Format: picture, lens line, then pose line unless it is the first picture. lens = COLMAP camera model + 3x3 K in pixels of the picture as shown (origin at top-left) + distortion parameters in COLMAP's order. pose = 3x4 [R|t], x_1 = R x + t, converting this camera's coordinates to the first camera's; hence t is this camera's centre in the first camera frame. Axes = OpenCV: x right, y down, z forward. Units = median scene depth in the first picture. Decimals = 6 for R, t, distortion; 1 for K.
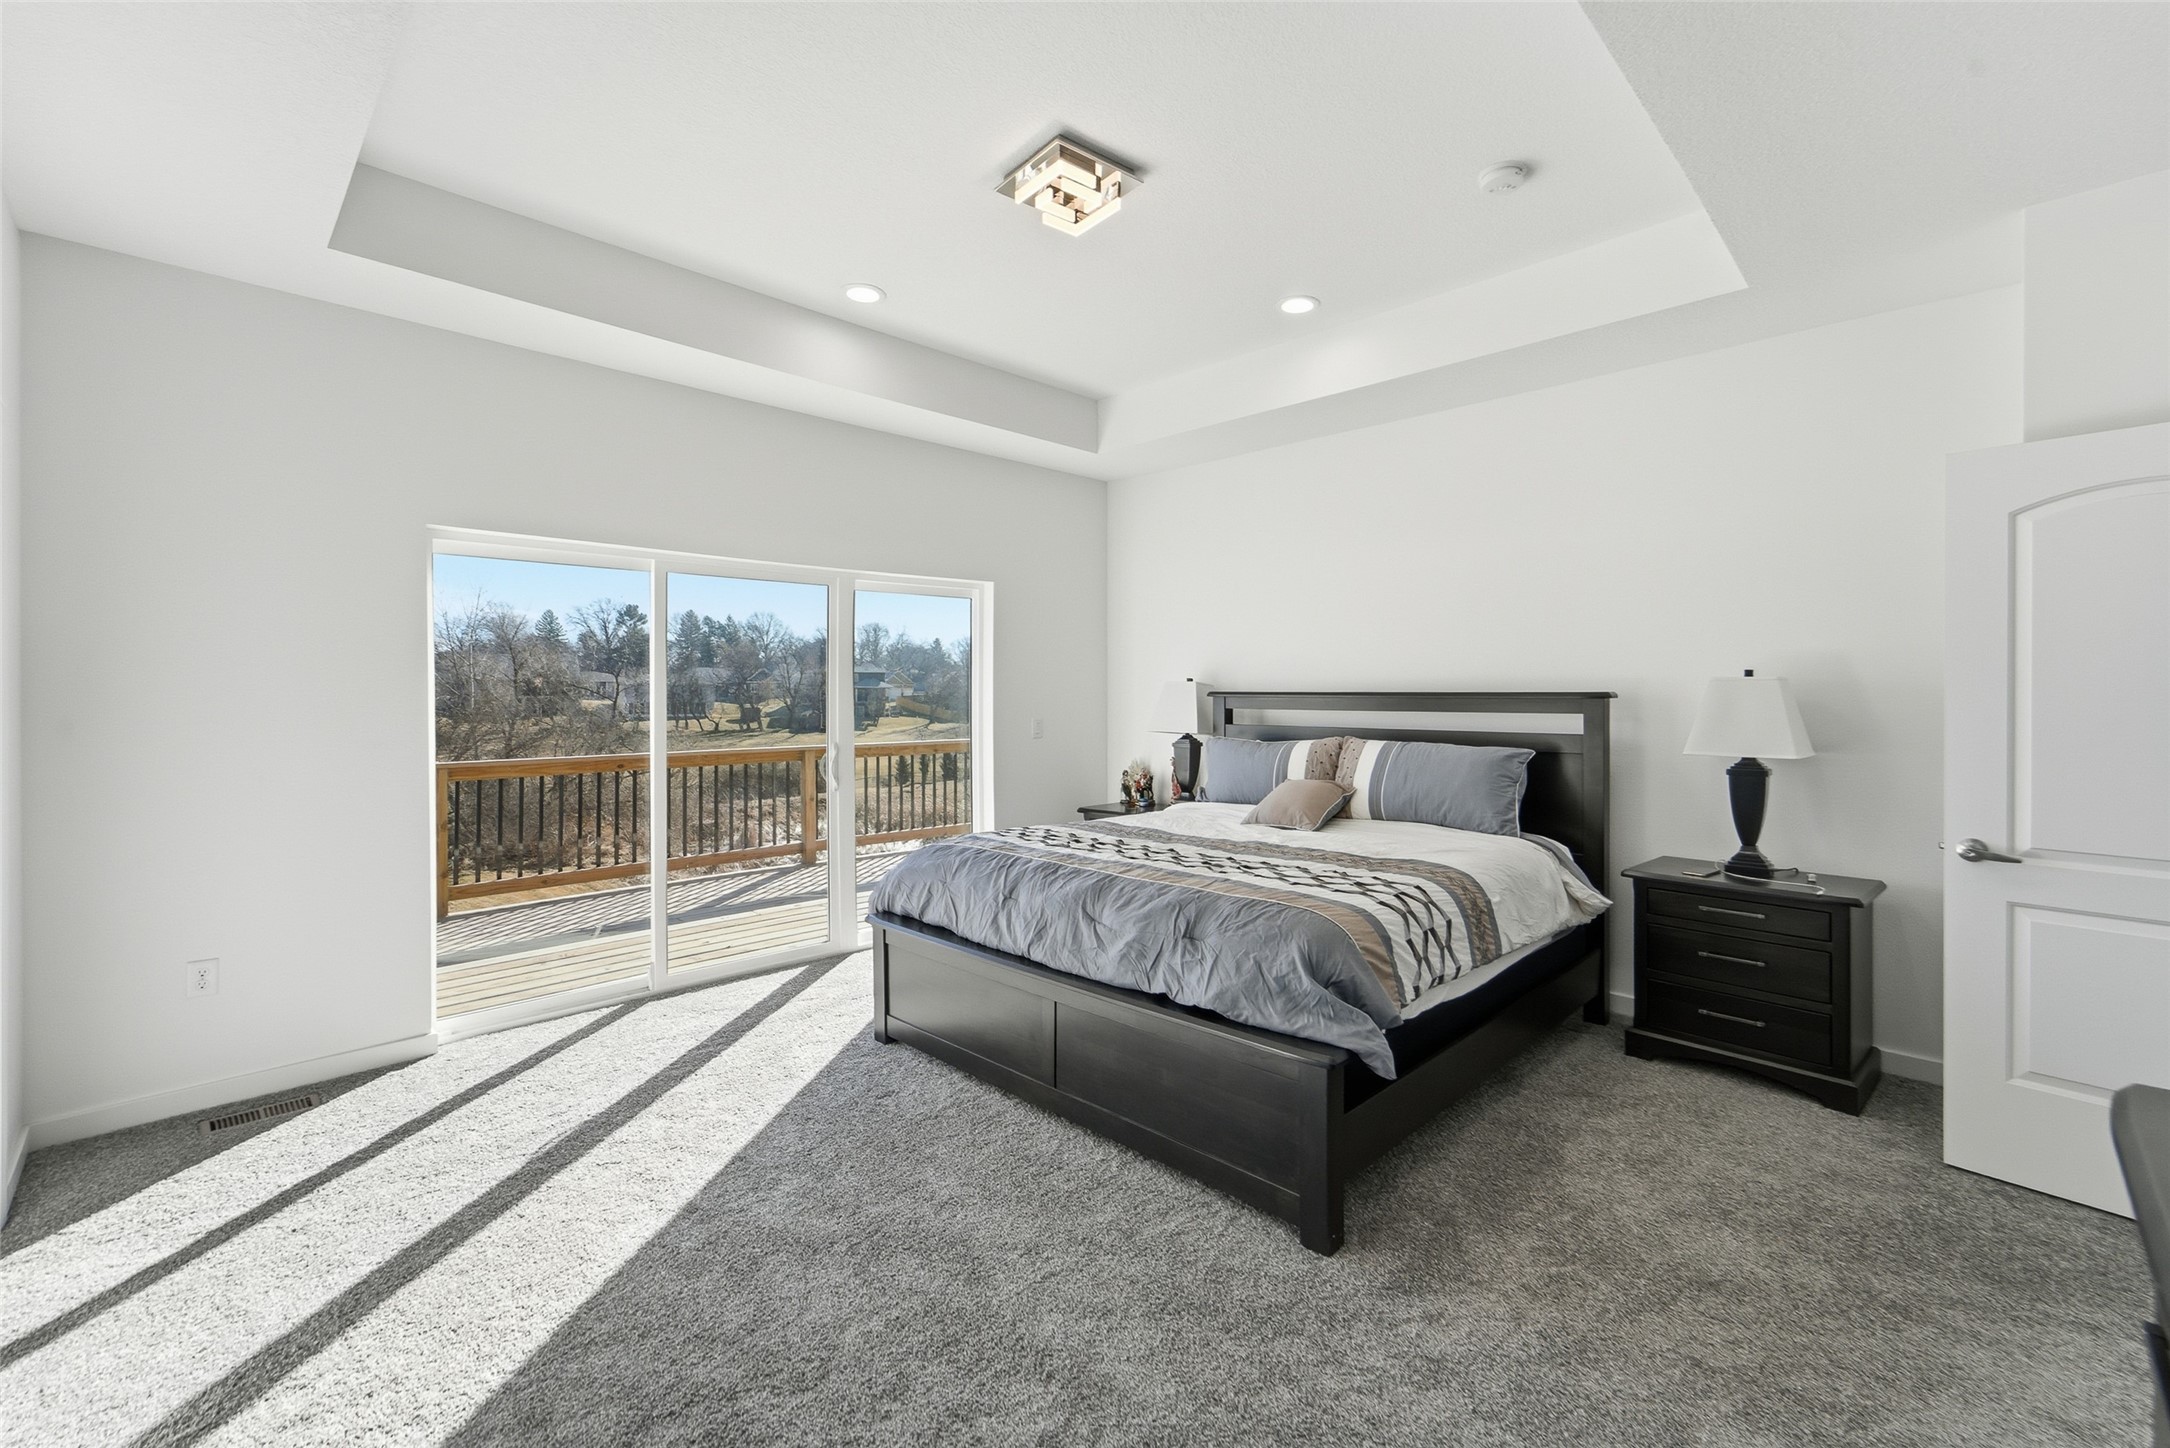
lens RADIAL K [[904.3, 0, 1110.7], [0, 904.3, 717.4], [0, 0, 1]] dist [0.002223, -0.000044]
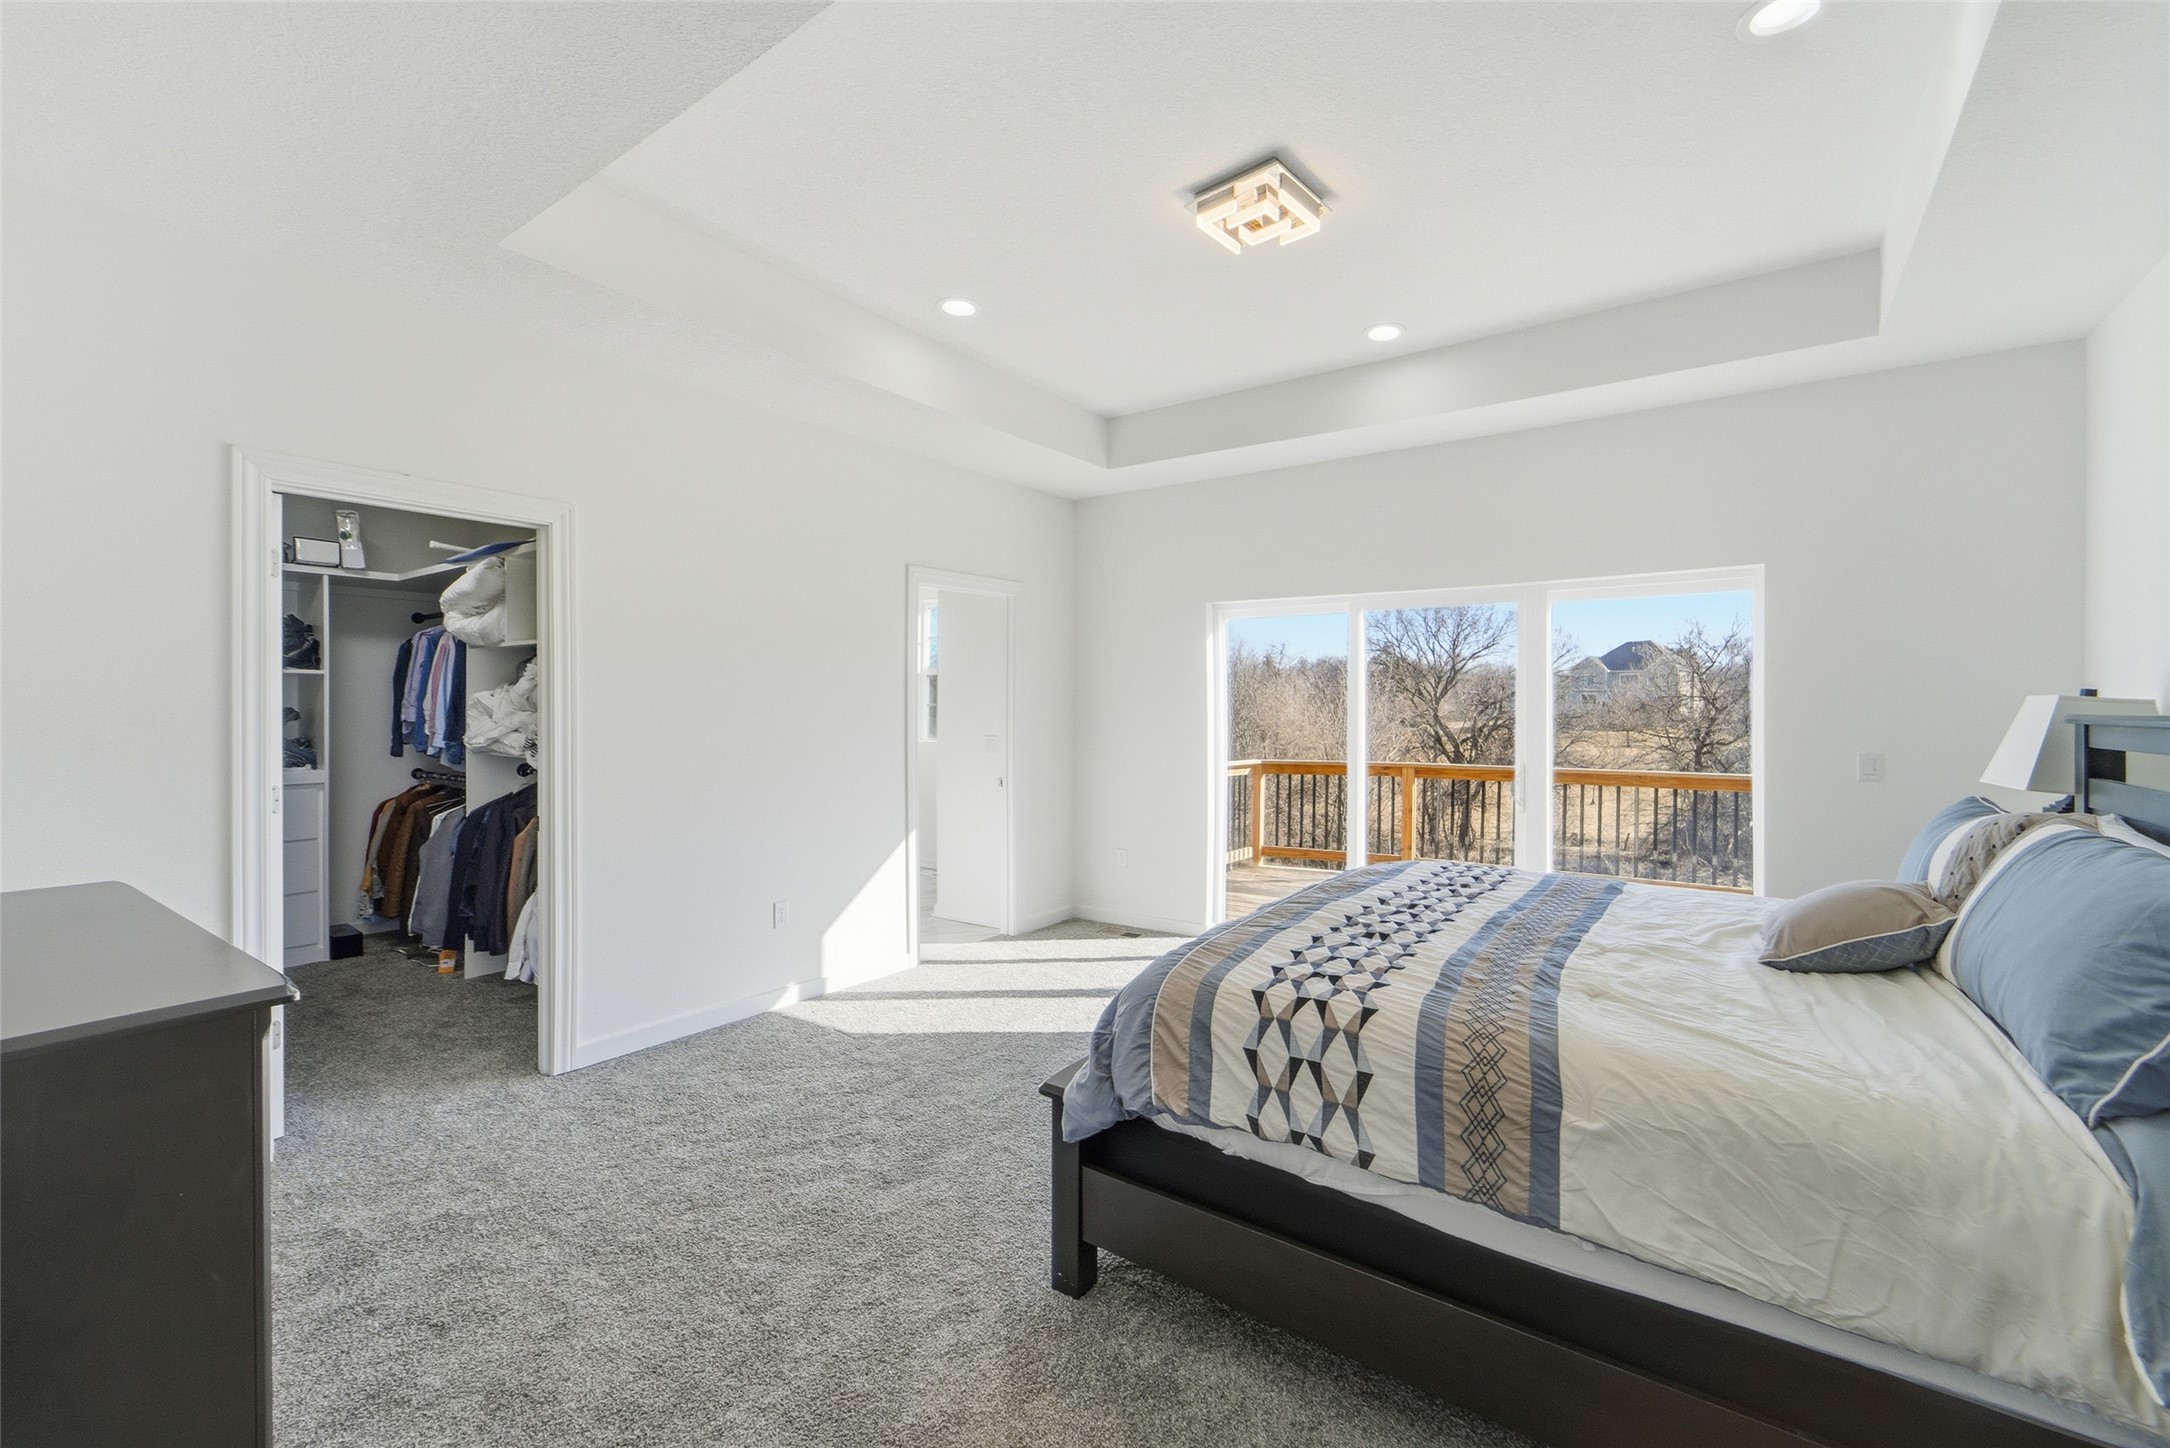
lens RADIAL K [[904.3, 0, 1110.7], [0, 904.3, 717.4], [0, 0, 1]] dist [0.002223, -0.000044]
pose [[0.168634, 0.016295, -0.985544, 0.895089], [-0.034929, 0.999334, 0.010546, -0.024904], [0.985060, 0.032646, 0.169090, 0.653399]]
